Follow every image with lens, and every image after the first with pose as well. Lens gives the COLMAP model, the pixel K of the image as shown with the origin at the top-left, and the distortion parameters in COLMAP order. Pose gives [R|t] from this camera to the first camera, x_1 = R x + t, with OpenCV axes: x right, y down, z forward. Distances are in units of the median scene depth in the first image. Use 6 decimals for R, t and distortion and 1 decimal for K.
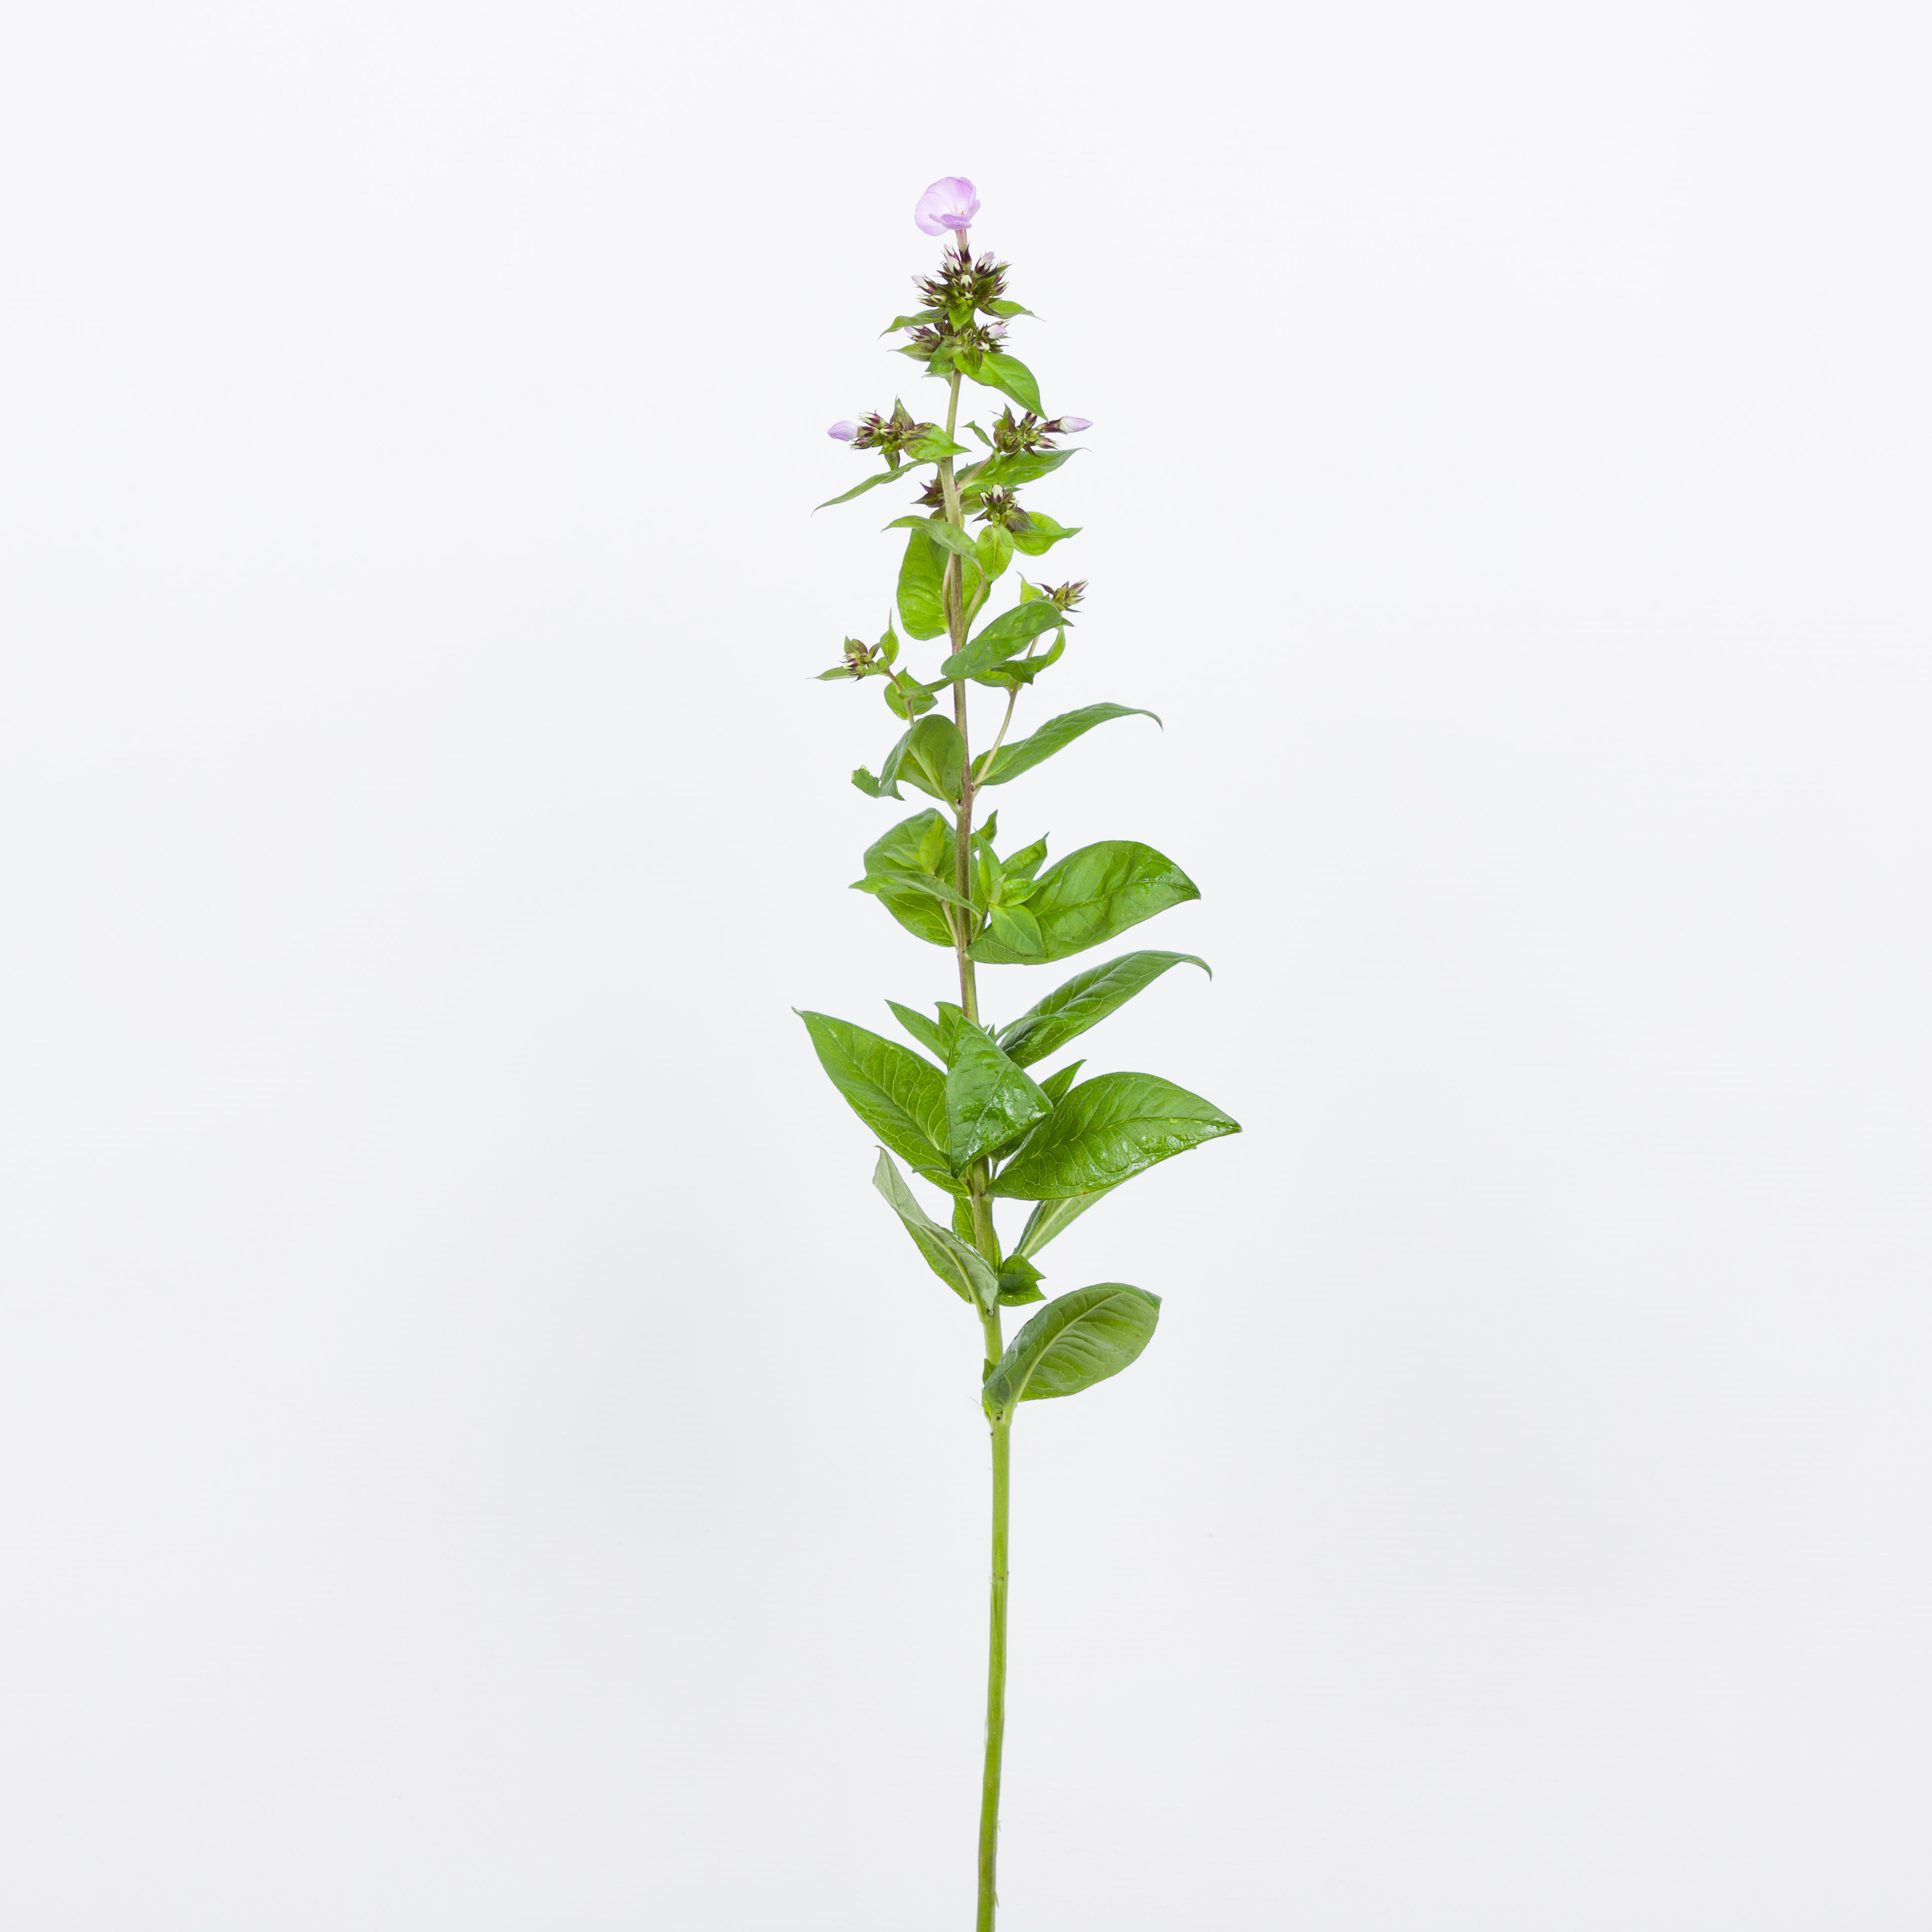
lens RADIAL K [[3701.3, 0, 961.5], [0, 3701.3, 966.3], [0, 0, 1]] dist [-0.050151, 0.000000]
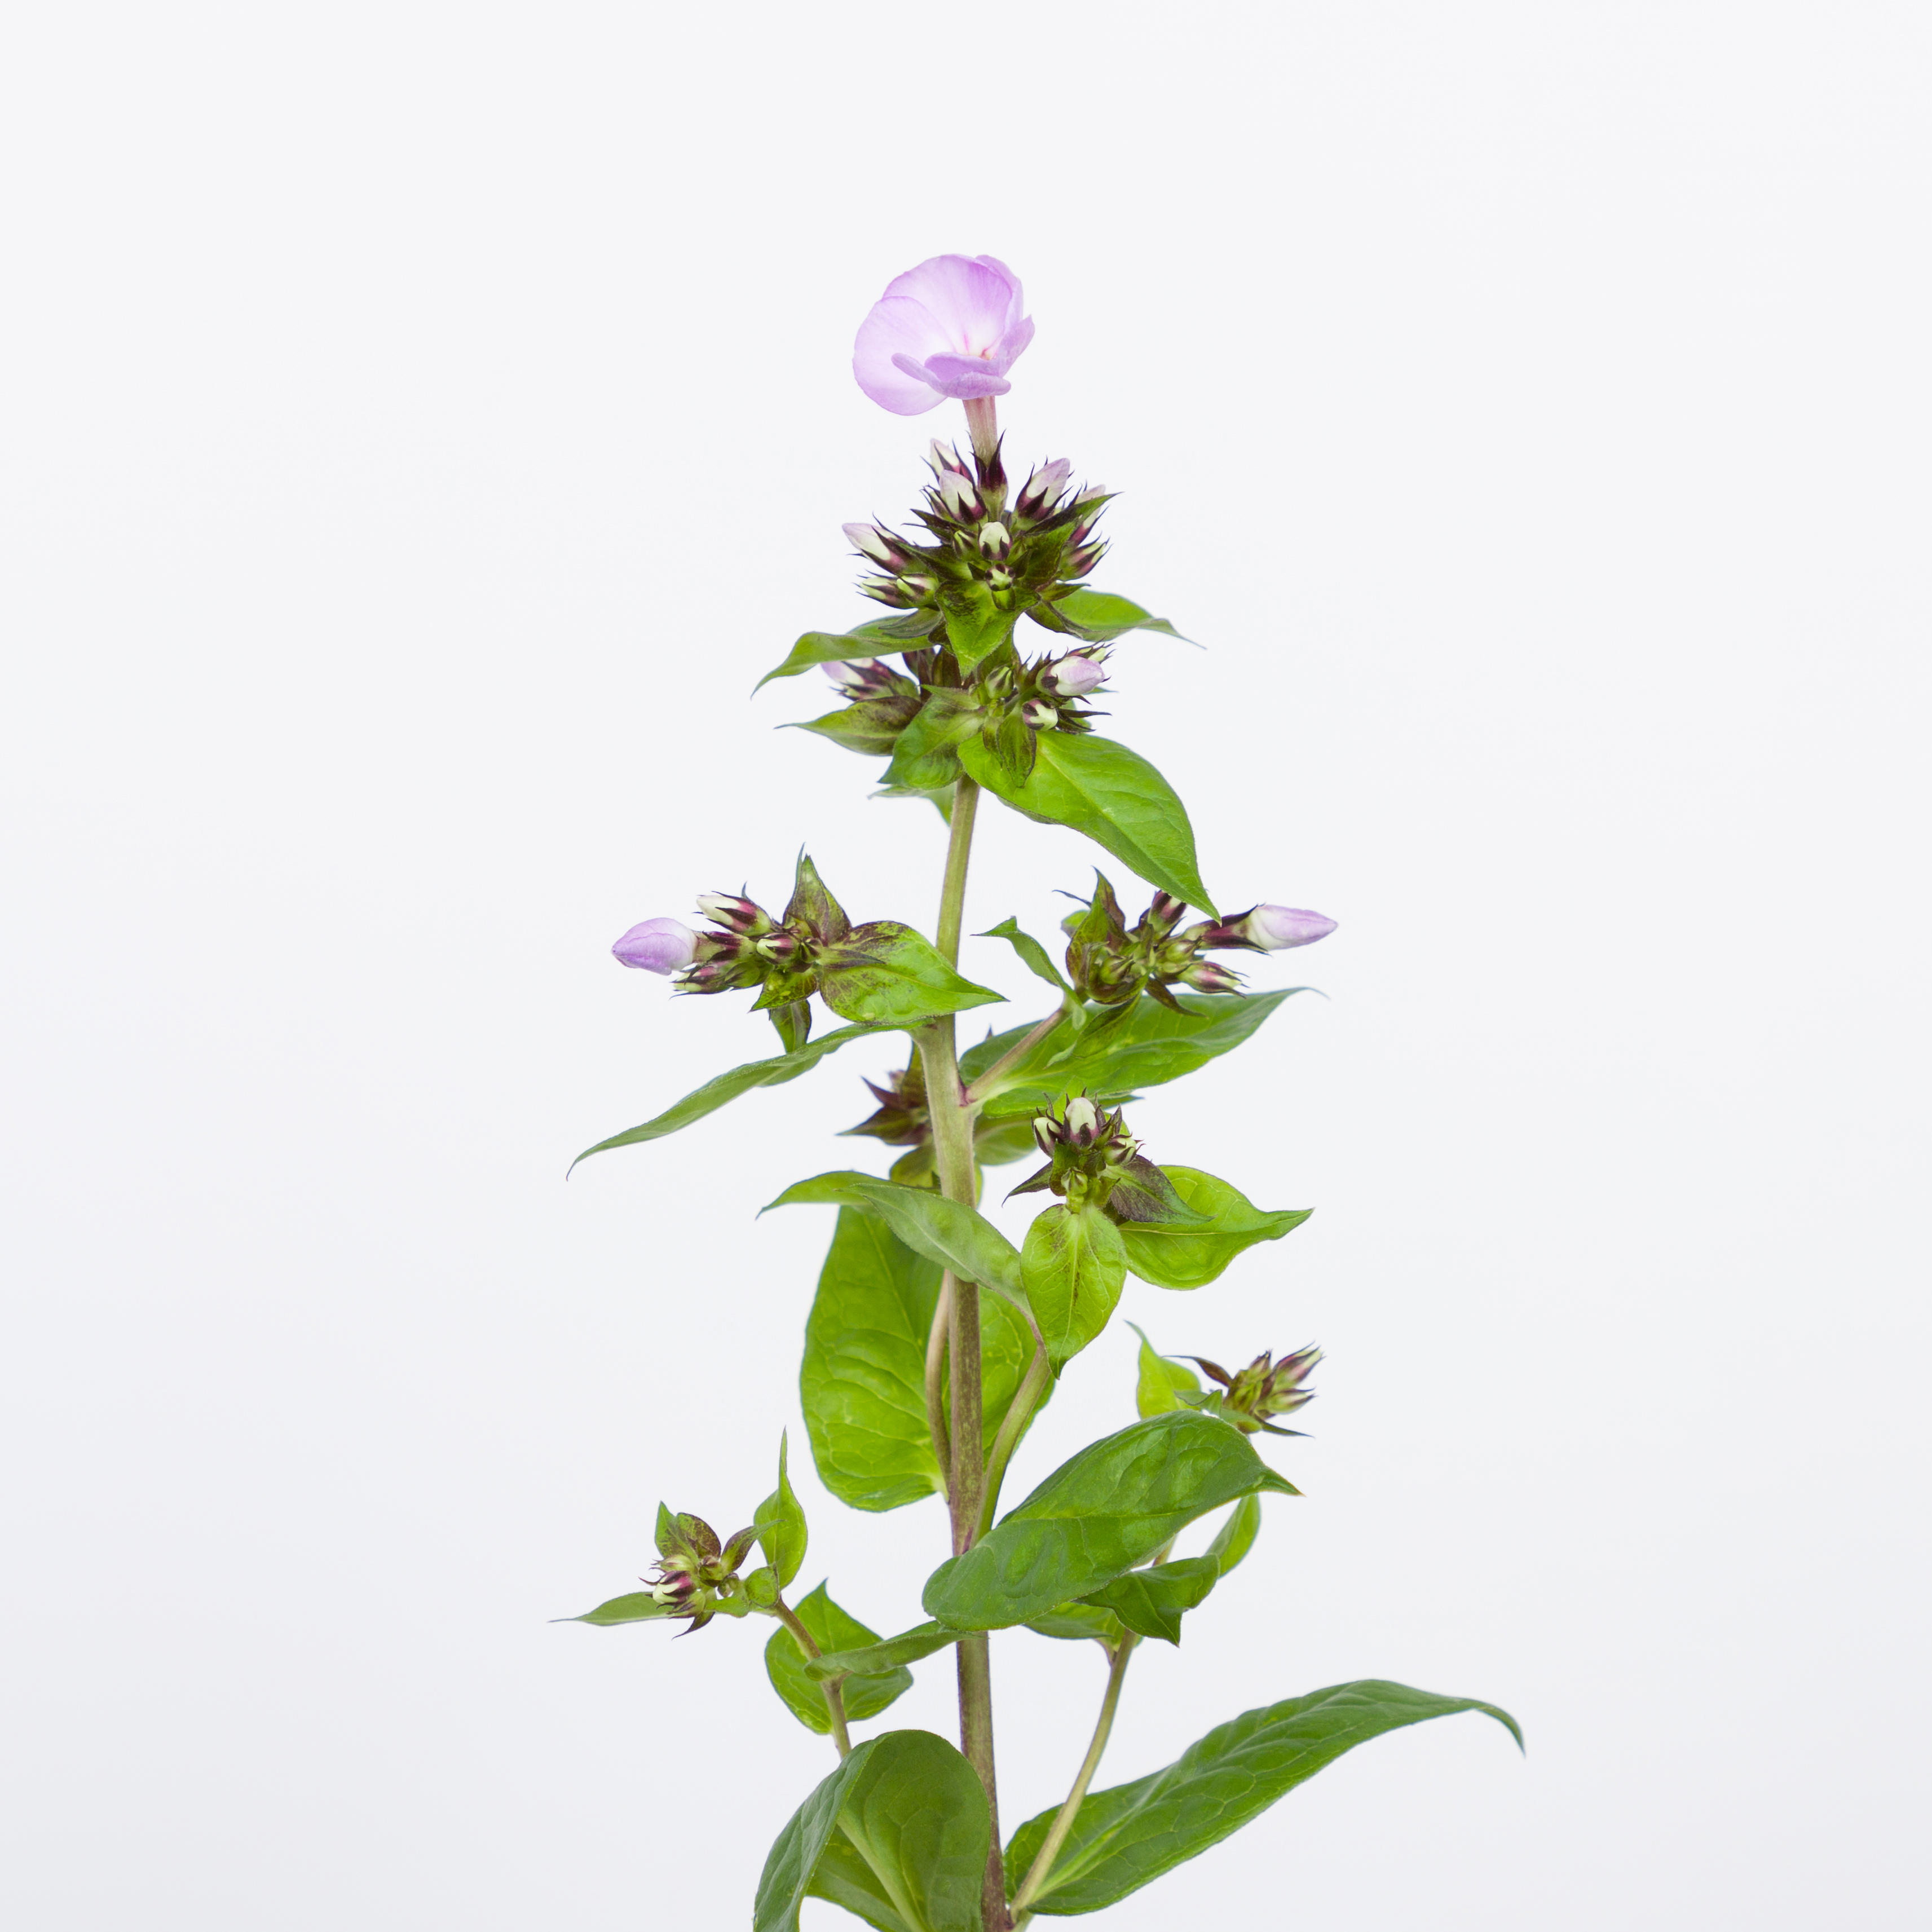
lens RADIAL K [[5378.8, 0, 967.5], [0, 5378.8, 966.2], [0, 0, 1]] dist [-0.025941, 0.000000]
pose [[0.999740, -0.000259, 0.022793, -0.013214], [0.002695, 0.994265, -0.106910, -0.085732], [-0.022635, 0.106943, 0.994007, 0.471534]]
